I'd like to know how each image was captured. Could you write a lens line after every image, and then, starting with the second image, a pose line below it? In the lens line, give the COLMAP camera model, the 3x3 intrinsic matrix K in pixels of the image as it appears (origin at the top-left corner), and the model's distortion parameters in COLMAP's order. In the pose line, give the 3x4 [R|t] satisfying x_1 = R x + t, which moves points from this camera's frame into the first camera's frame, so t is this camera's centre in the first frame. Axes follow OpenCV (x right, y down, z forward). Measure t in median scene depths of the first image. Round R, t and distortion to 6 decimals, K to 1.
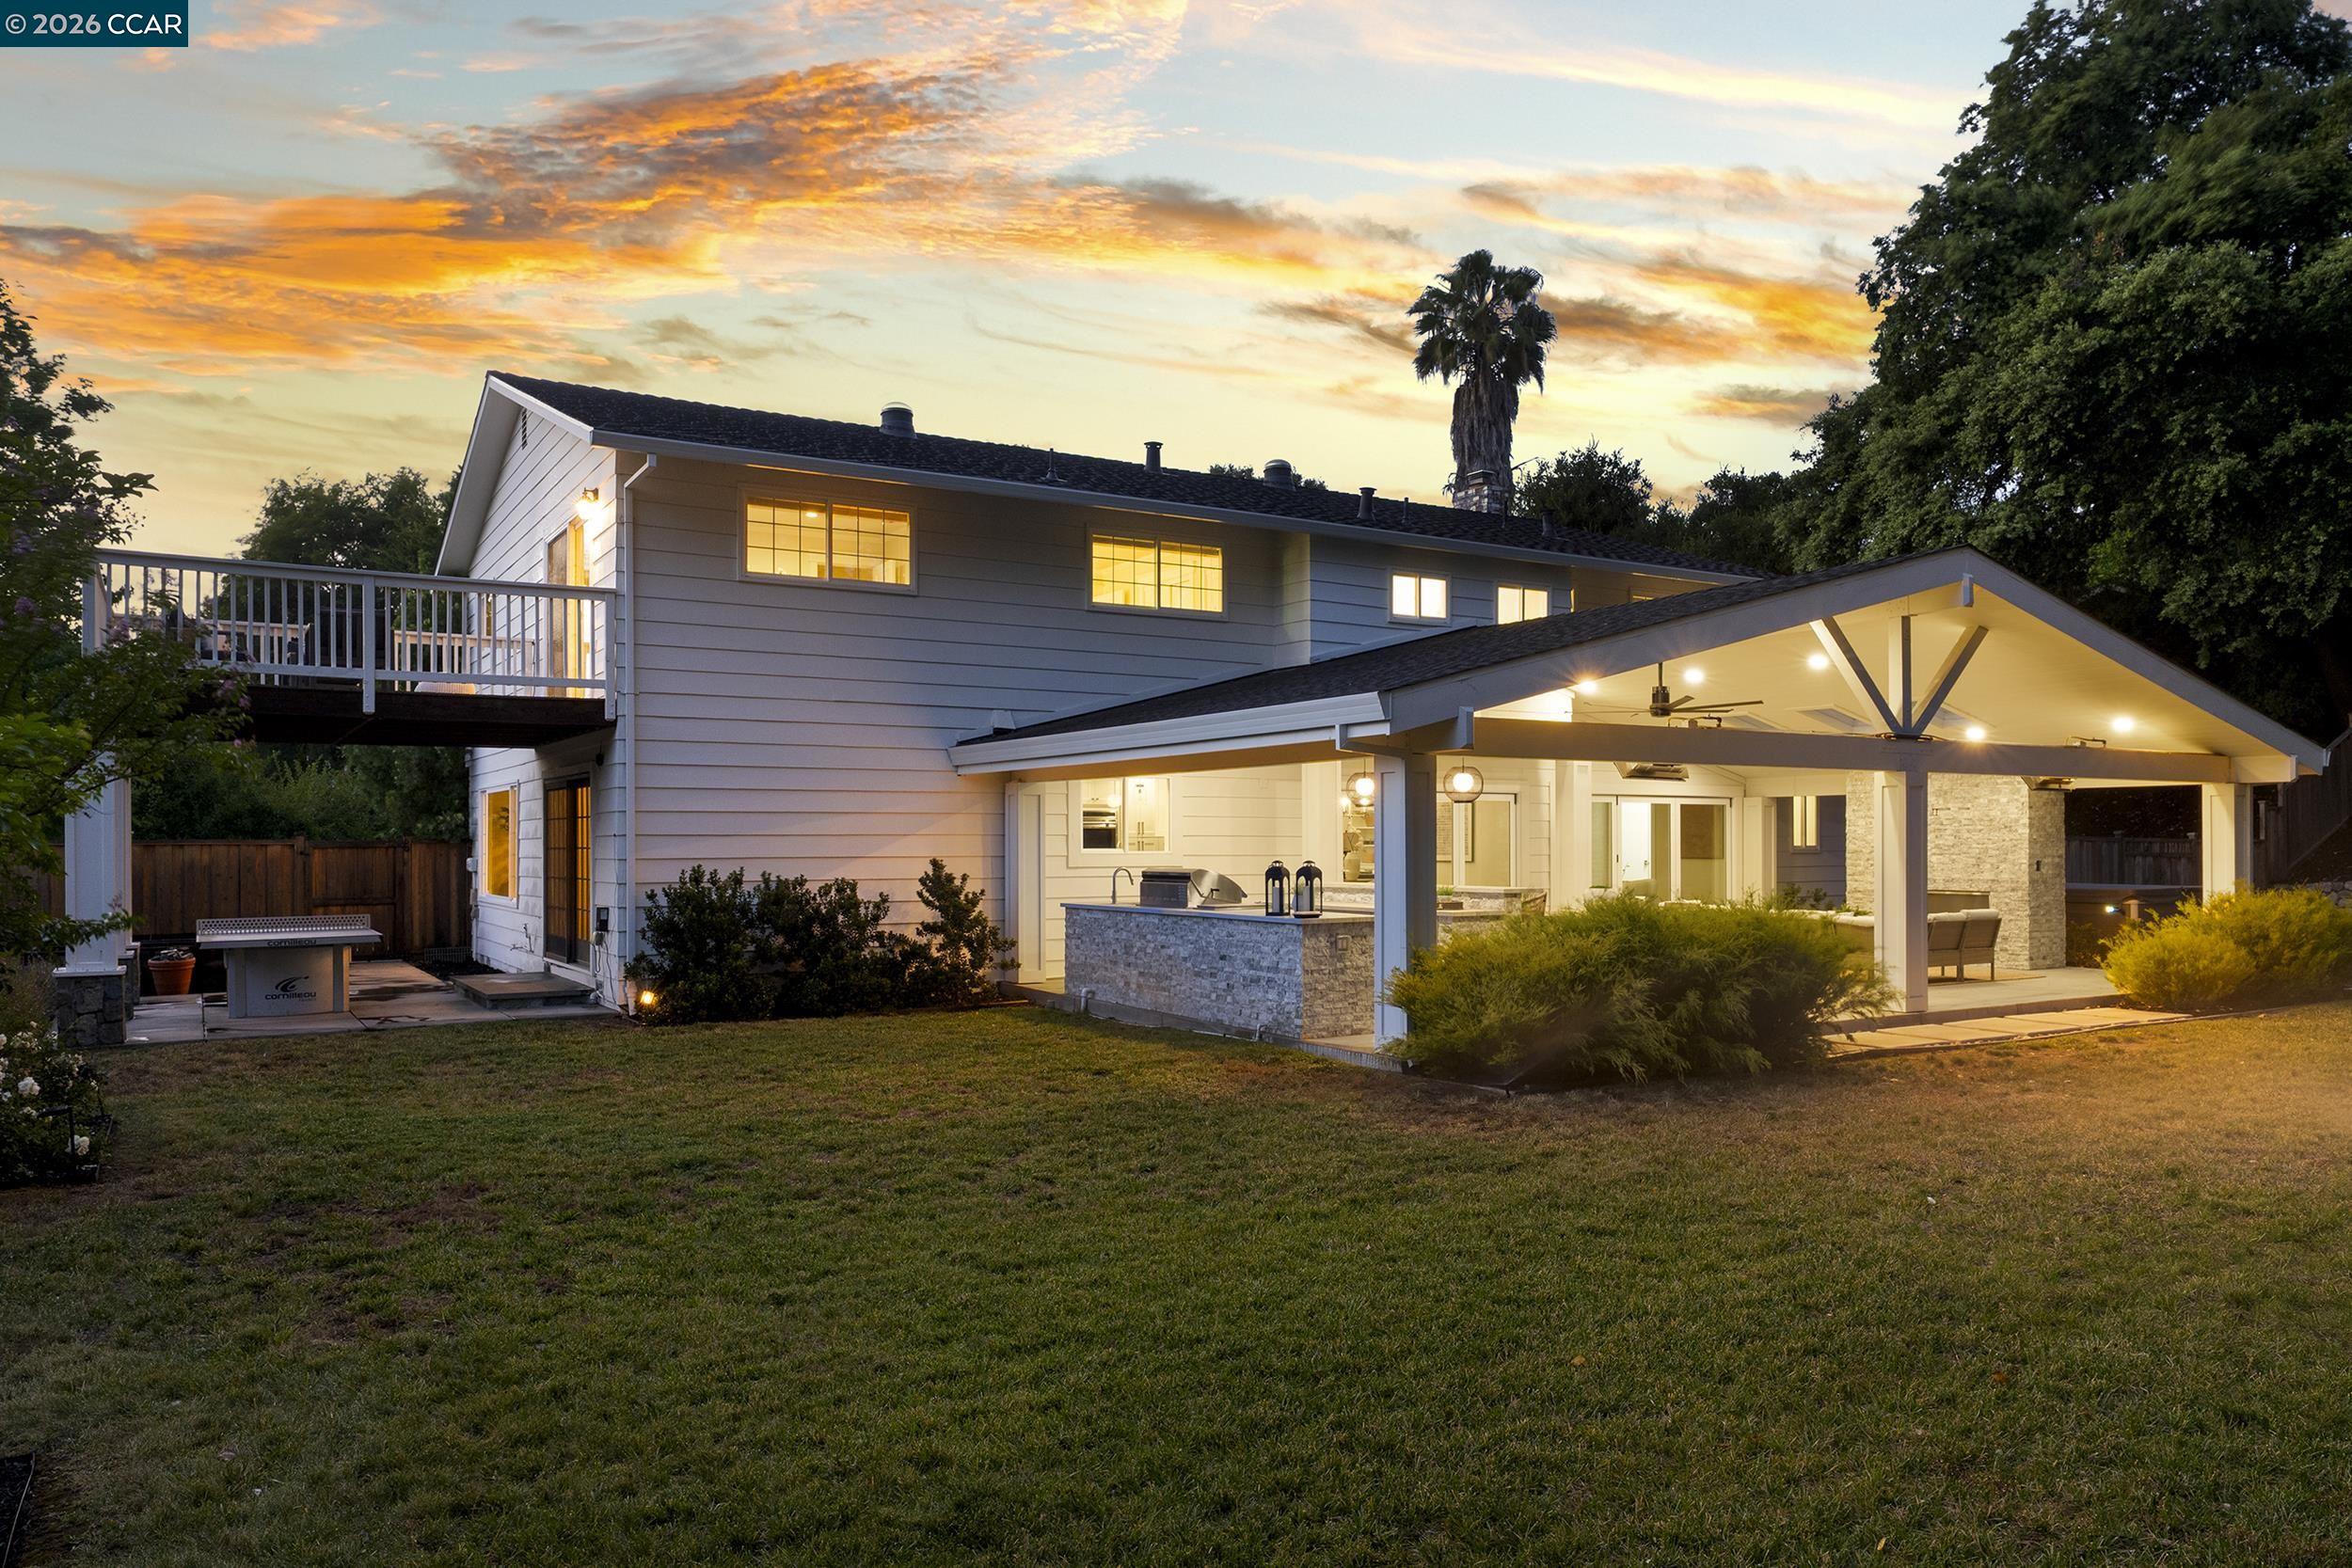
lens RADIAL K [[1566.9, 0, 1176.0], [0, 1566.9, 784.0], [0, 0, 1]] dist [0.007009, -0.000722]
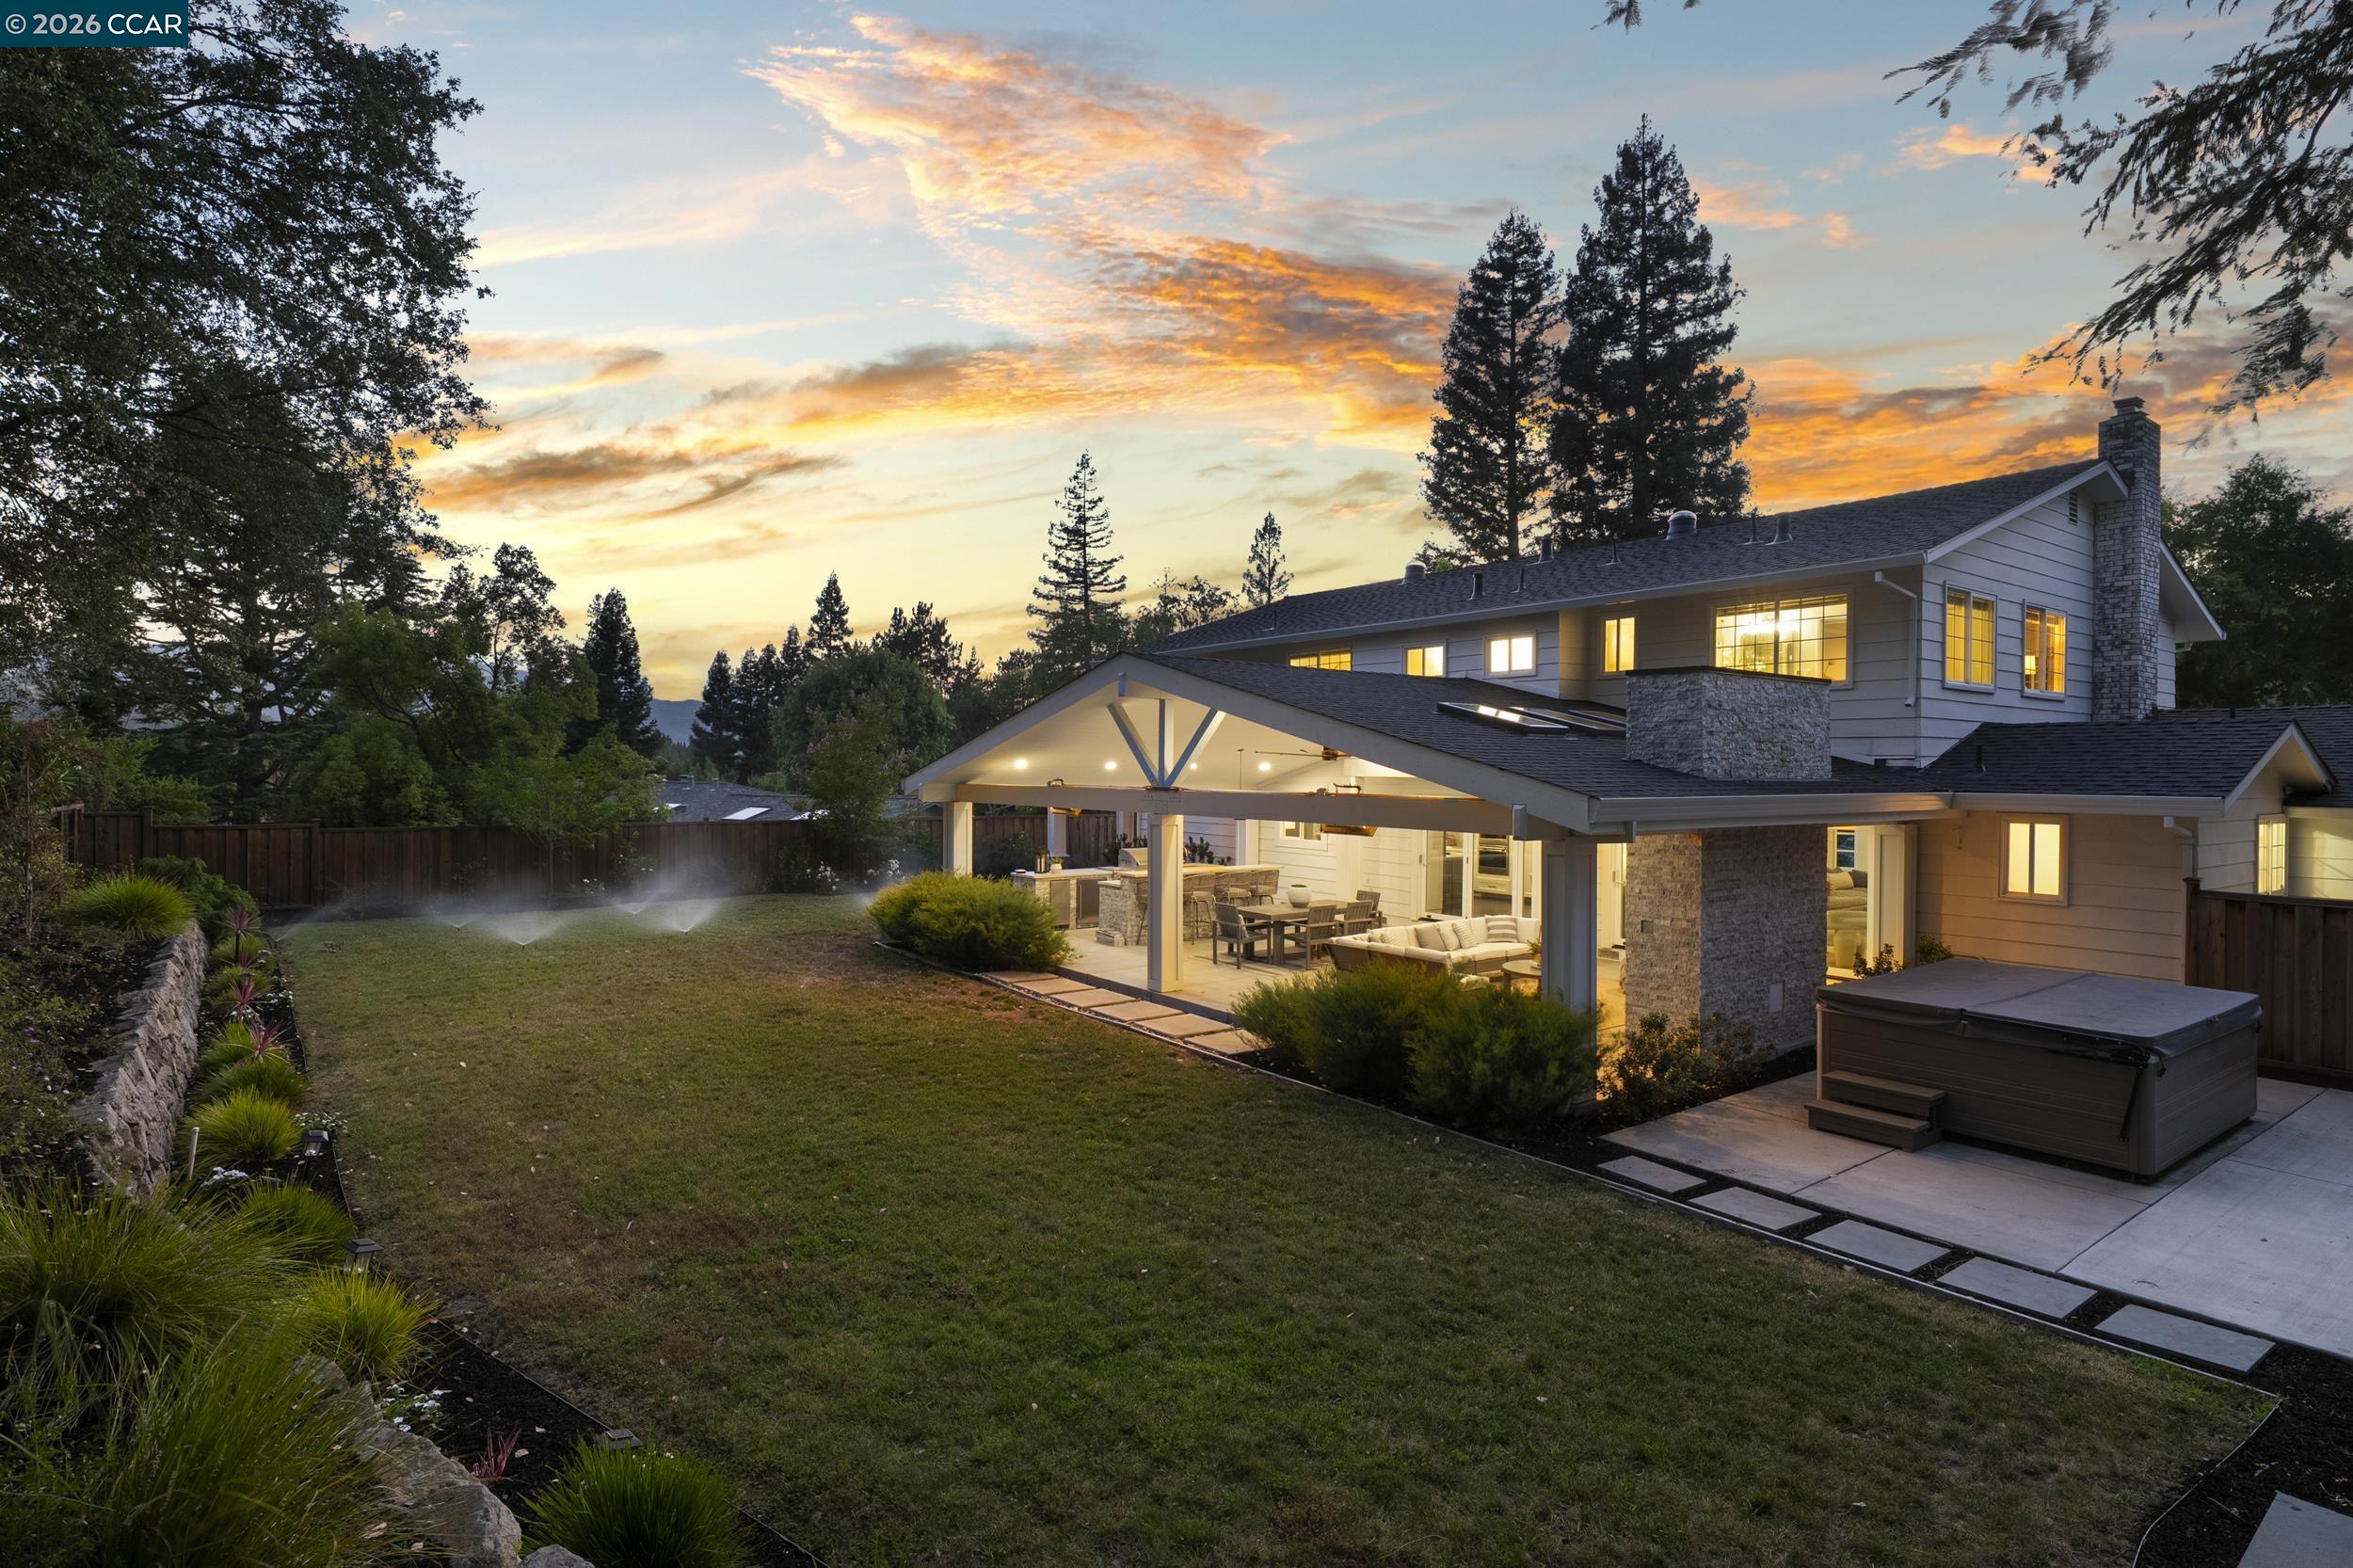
lens RADIAL K [[1180.2, 0, 1176.5], [0, 1180.2, 784.0], [0, 0, 1]] dist [0.019863, -0.000038]
pose [[0.086445, 0.016456, -0.996121, 1.305919], [0.030085, 0.999364, 0.019120, -0.046633], [0.995802, -0.031621, 0.085895, 0.820543]]
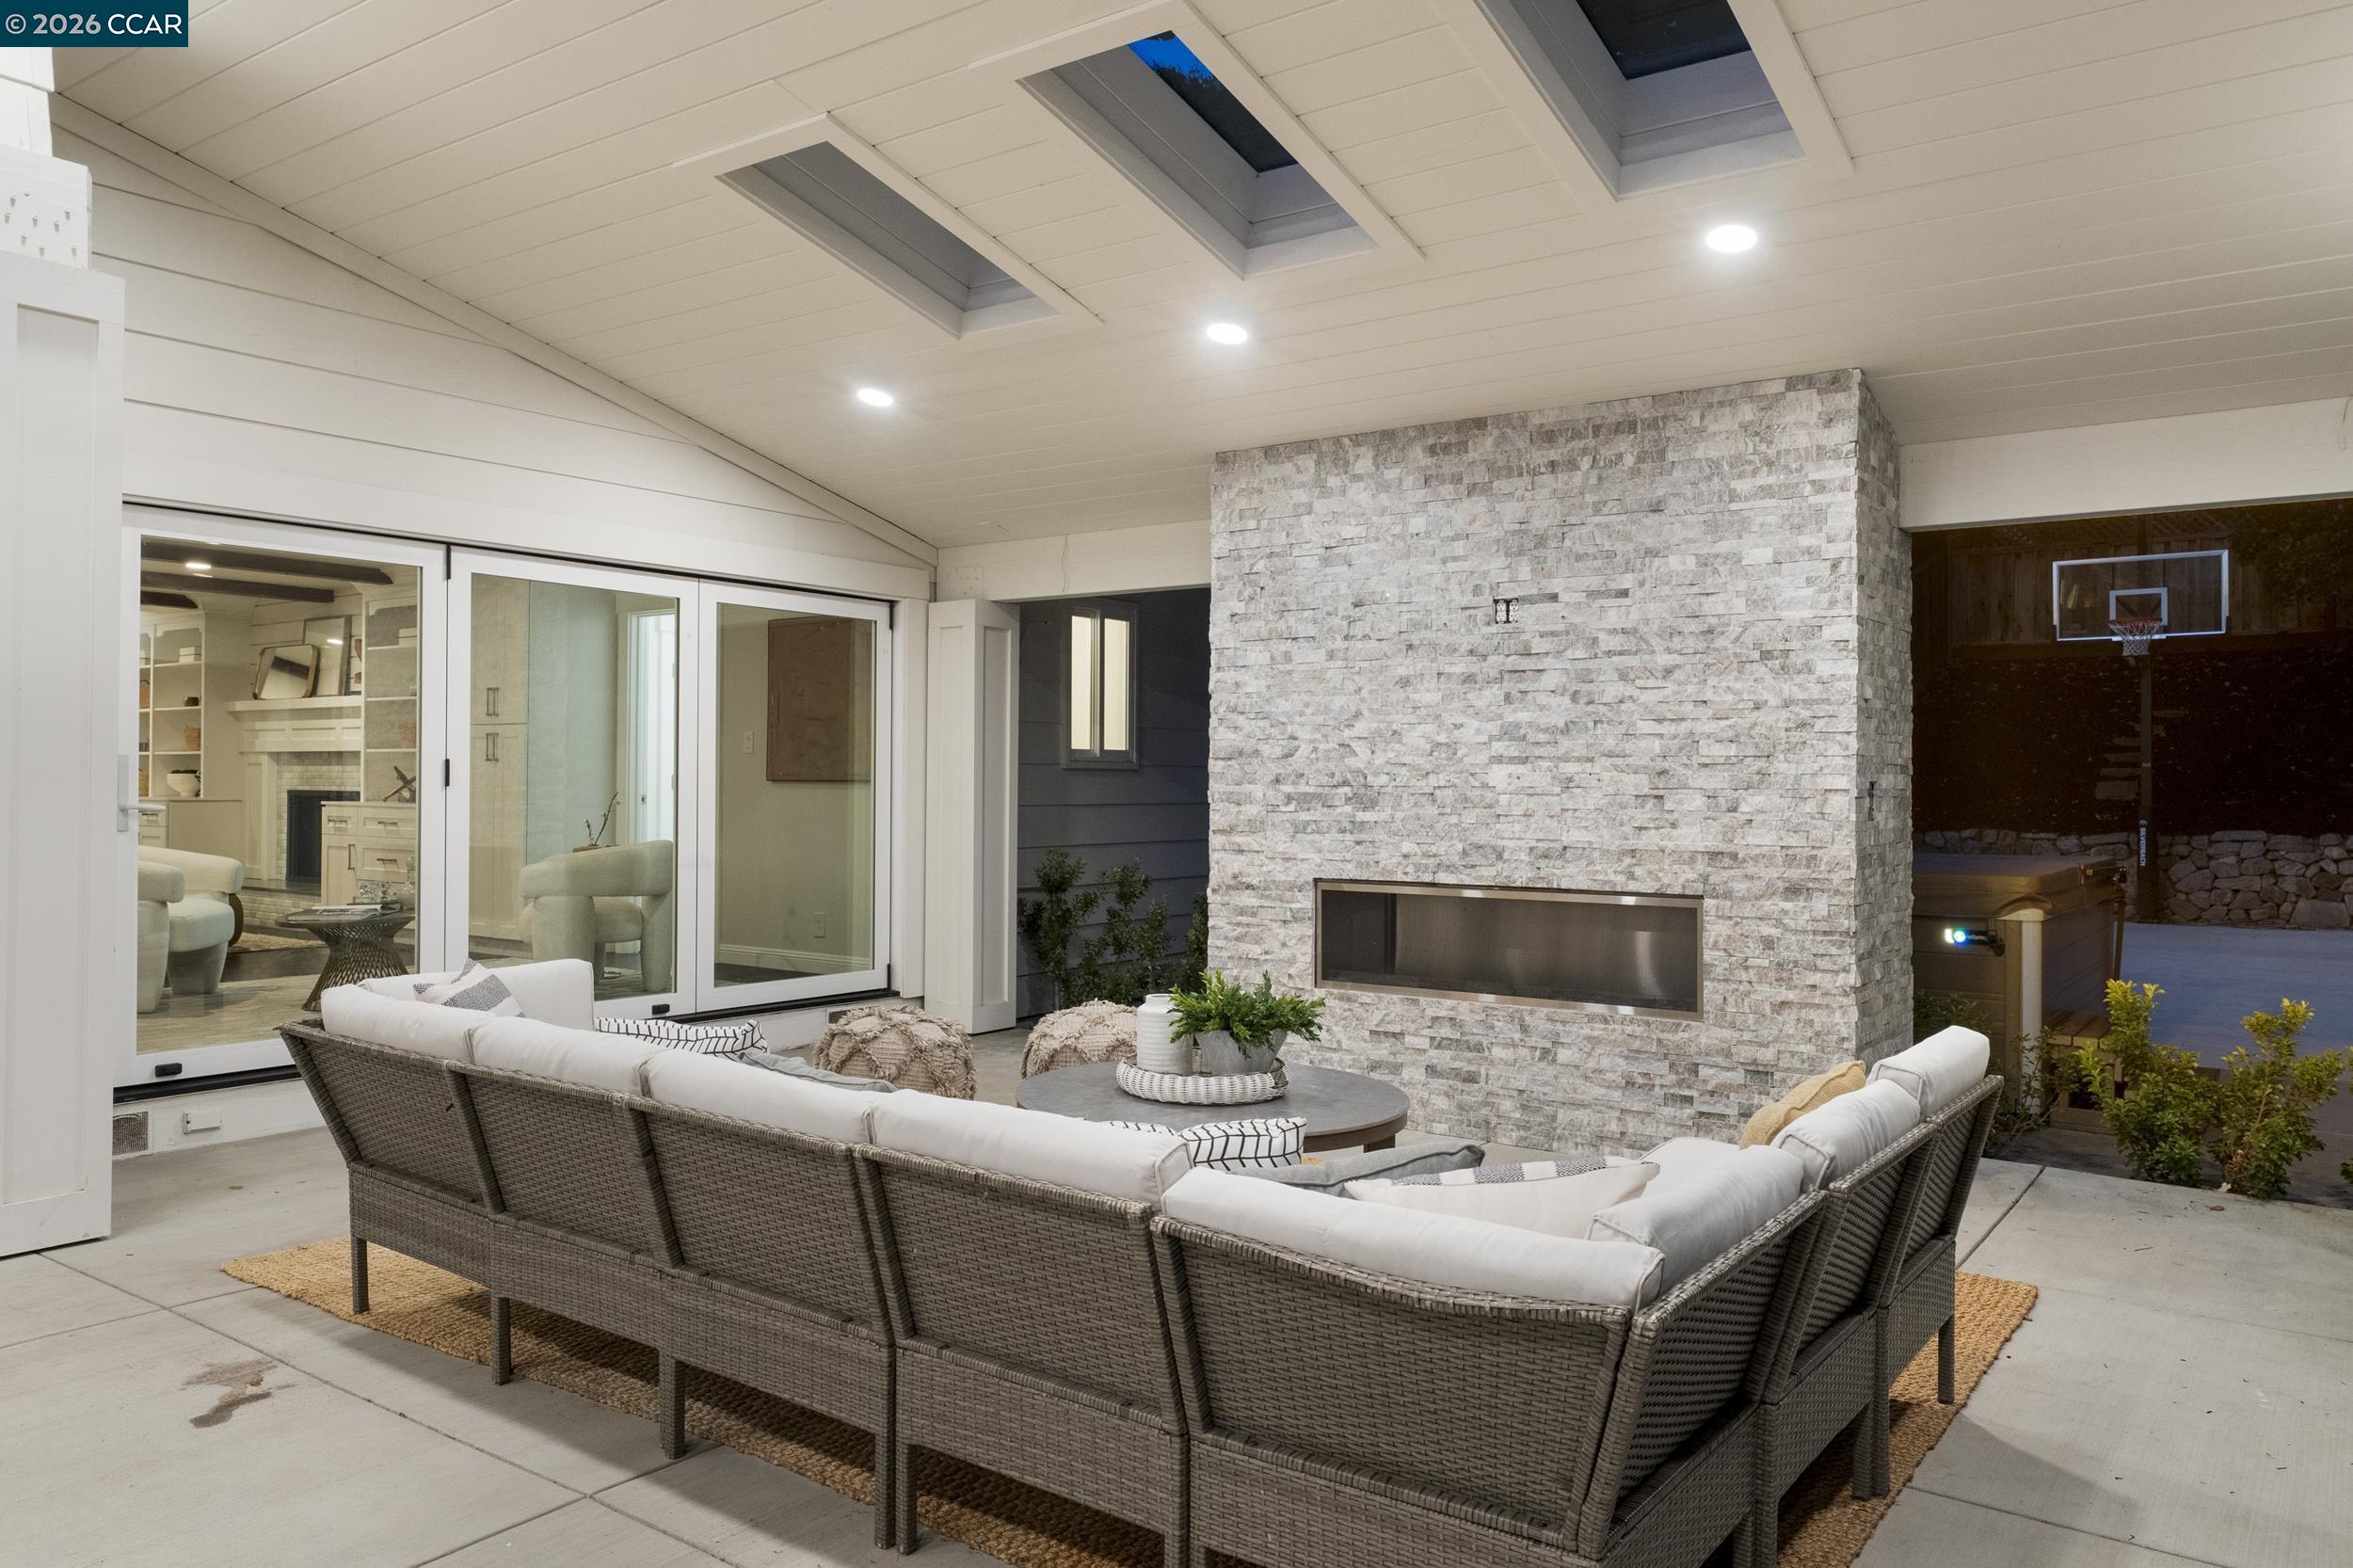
lens RADIAL K [[1653.4, 0, 1176.5], [0, 1653.4, 784.0], [0, 0, 1]] dist [-0.005774, -0.001475]
pose [[0.920755, 0.007746, 0.390065, 0.380286], [-0.022104, 0.999233, 0.032336, 0.049139], [-0.389515, -0.038395, 0.920219, 0.906518]]
